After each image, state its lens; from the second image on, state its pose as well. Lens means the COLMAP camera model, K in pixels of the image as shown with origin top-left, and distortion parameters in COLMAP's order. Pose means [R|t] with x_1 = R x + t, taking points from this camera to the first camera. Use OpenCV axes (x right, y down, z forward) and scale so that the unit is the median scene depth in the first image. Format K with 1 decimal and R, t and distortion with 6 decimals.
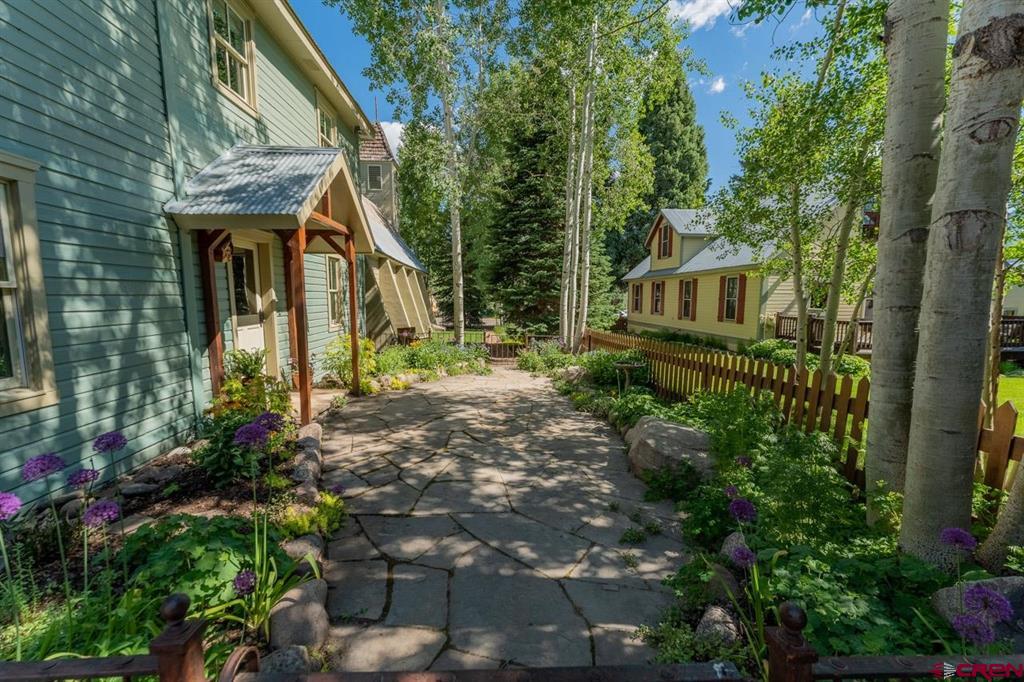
lens RADIAL K [[399.6, 0, 512.0], [0, 399.6, 341.0], [0, 0, 1]] dist [-0.063648, 0.000009]
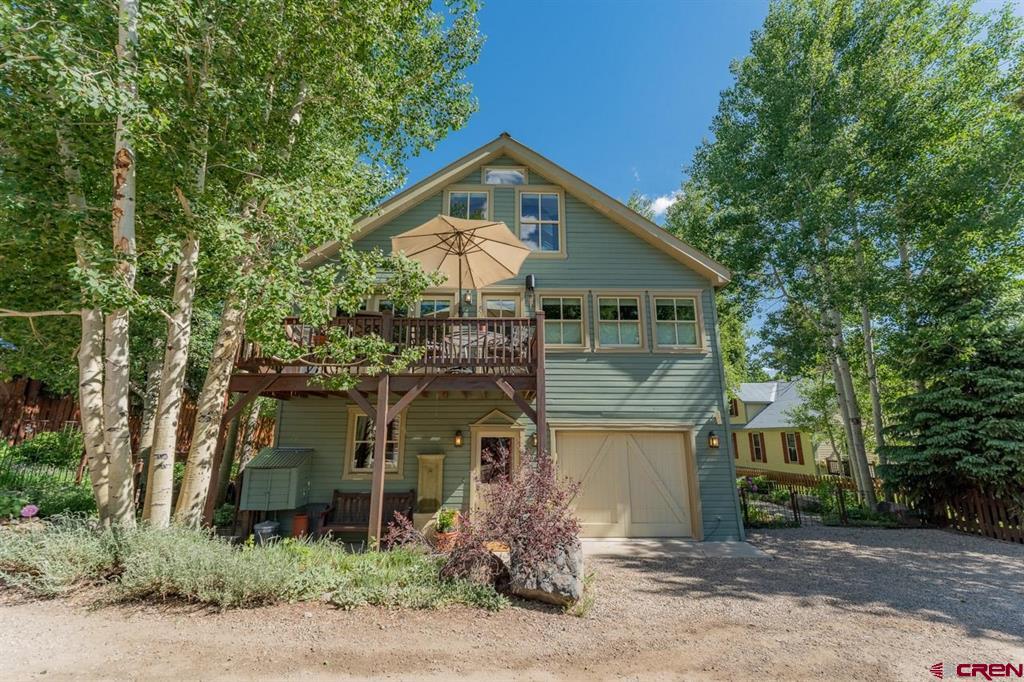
lens RADIAL K [[410.3, 0, 512.0], [0, 410.3, 341.0], [0, 0, 1]] dist [0.001980, 0.000143]
pose [[0.999292, -0.003545, -0.037451, -0.660937], [-0.008971, 0.944368, -0.328767, 0.051331], [0.036533, 0.328870, 0.943668, -0.976066]]
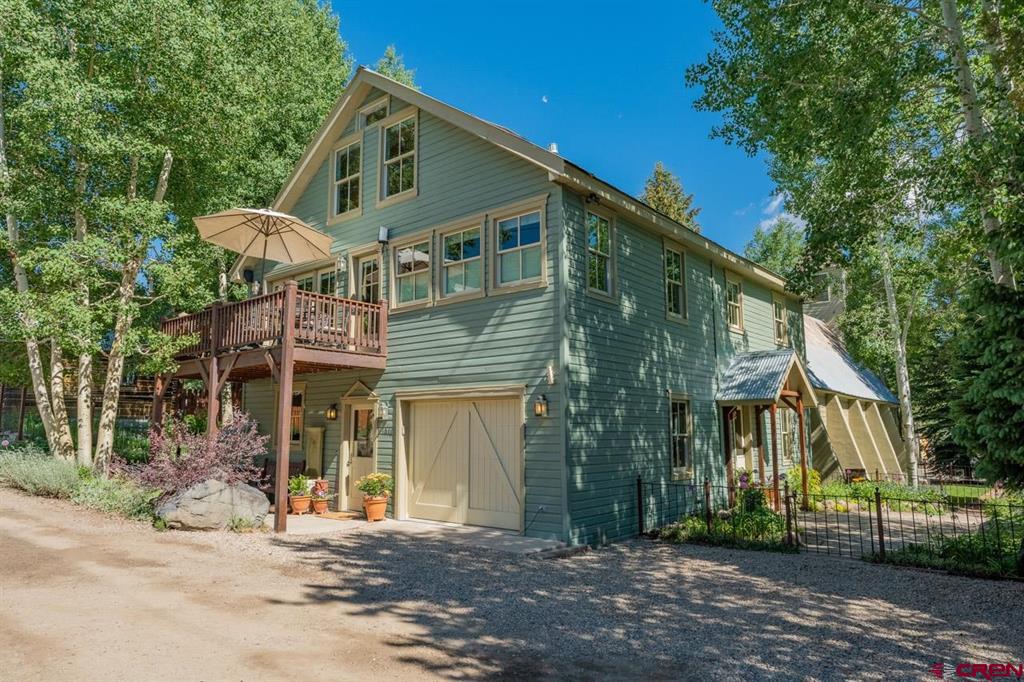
lens RADIAL K [[668.7, 0, 512.0], [0, 668.7, 341.0], [0, 0, 1]] dist [0.006443, 0.000970]
pose [[0.718604, -0.092545, -0.689234, 0.314589], [-0.078237, 0.974055, -0.212358, 0.081594], [0.691004, 0.206525, 0.692720, -0.851451]]
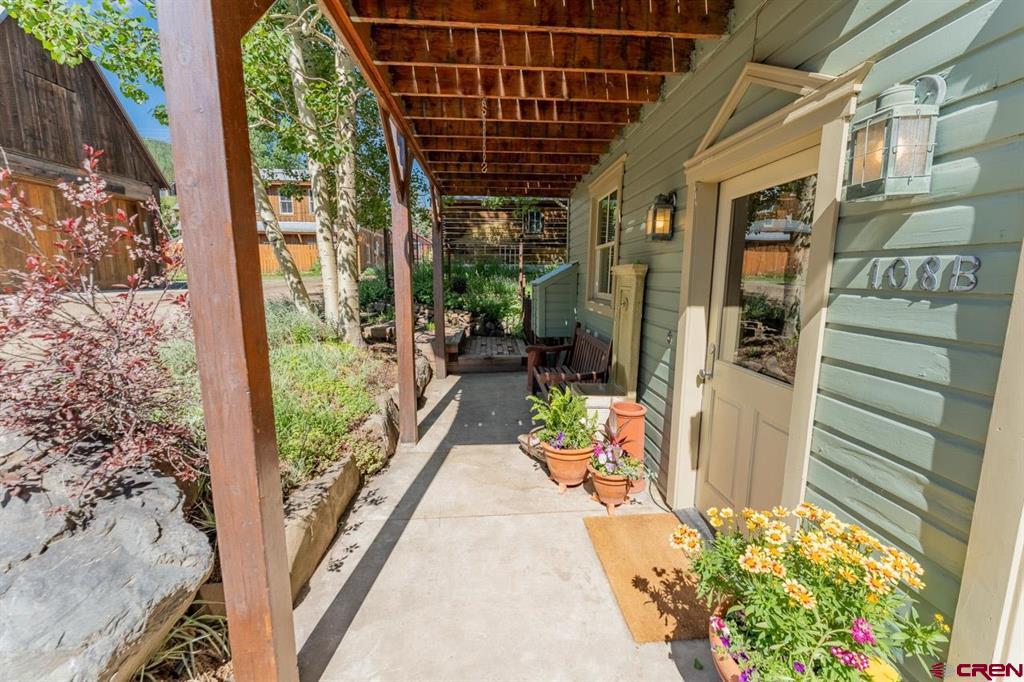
lens RADIAL K [[410.3, 0, 512.0], [0, 410.3, 341.0], [0, 0, 1]] dist [0.001980, 0.000143]
pose [[-0.009395, 0.157067, -0.987543, -0.526788], [-0.115604, 0.980794, 0.157093, 0.018680], [0.993251, 0.115639, 0.008943, -0.281527]]
